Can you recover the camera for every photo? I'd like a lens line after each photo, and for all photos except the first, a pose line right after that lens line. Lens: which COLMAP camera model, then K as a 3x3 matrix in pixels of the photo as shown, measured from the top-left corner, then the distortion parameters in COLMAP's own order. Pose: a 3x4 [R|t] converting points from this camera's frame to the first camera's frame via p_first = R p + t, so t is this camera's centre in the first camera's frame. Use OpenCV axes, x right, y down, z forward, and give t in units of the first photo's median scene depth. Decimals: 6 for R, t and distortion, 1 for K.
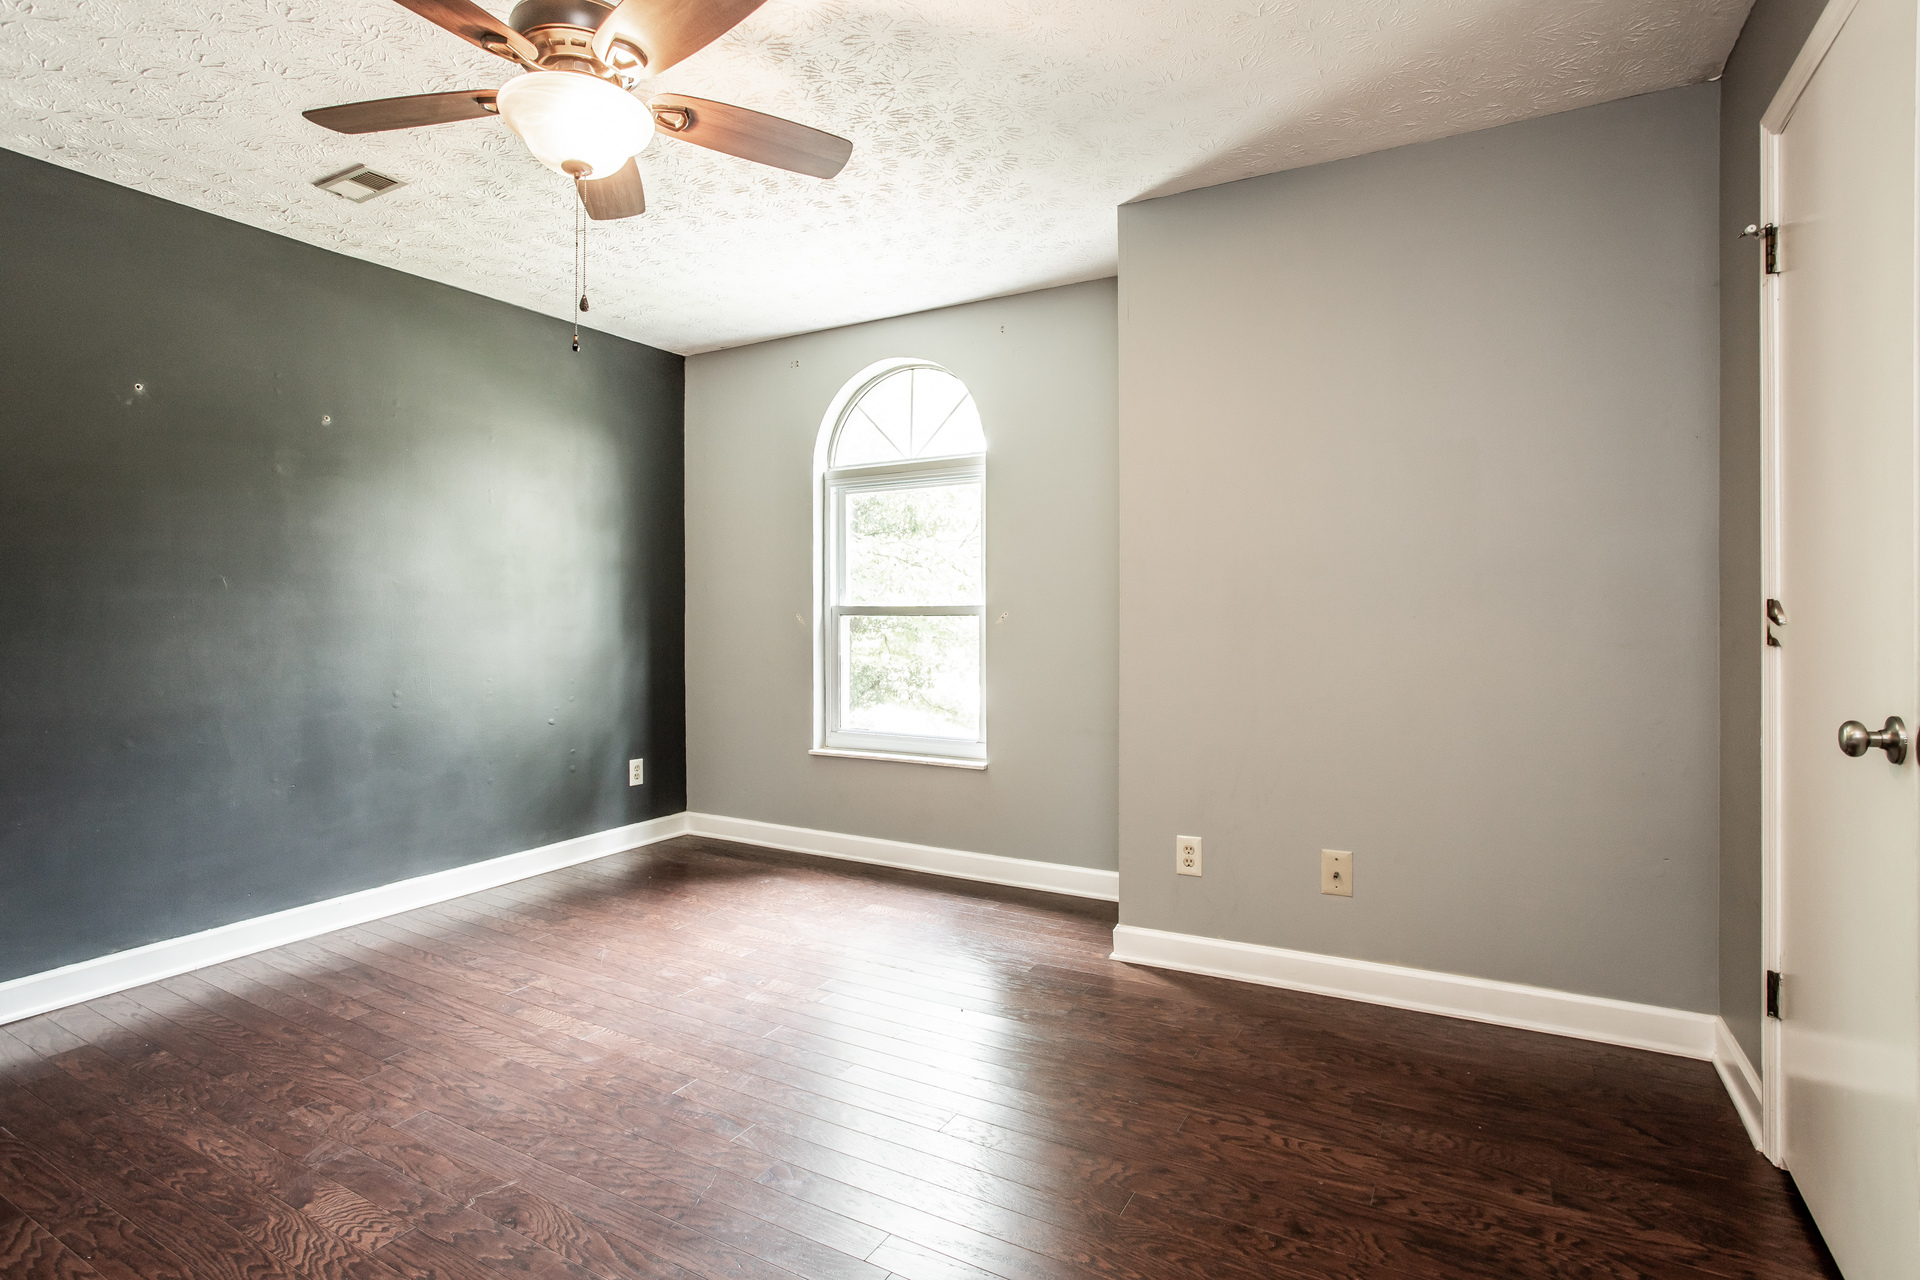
lens RADIAL K [[908.1, 0, 964.5], [0, 908.1, 633.2], [0, 0, 1]] dist [-0.016397, 0.002831]
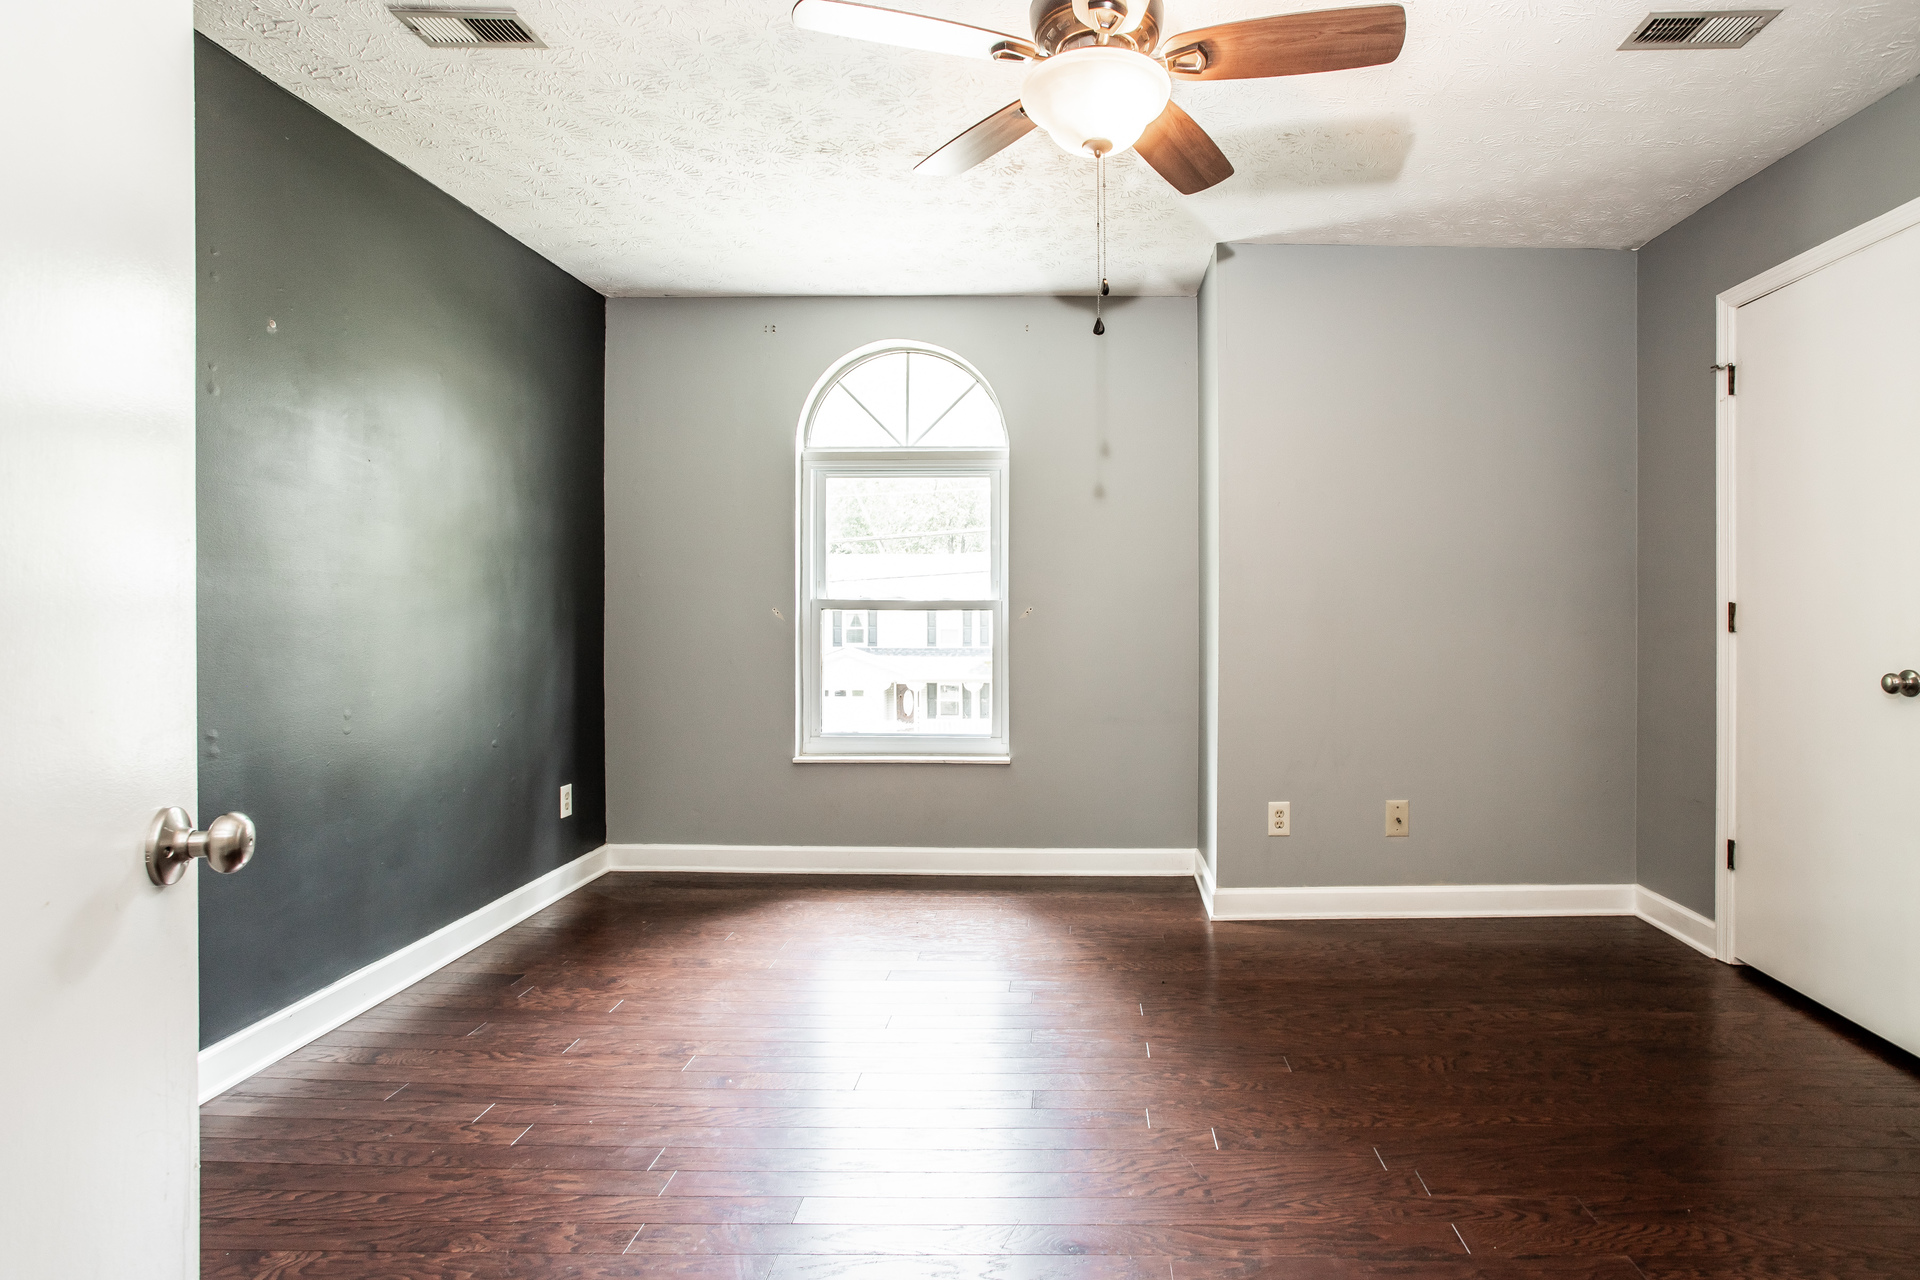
lens RADIAL K [[960.0, 0, 973.2], [0, 960.0, 631.4], [0, 0, 1]] dist [-0.036596, 0.020884]
pose [[0.880252, -0.006110, 0.474468, -0.508029], [0.005273, 0.999981, 0.003094, 0.000145], [-0.474478, -0.000221, 0.880267, 0.083959]]
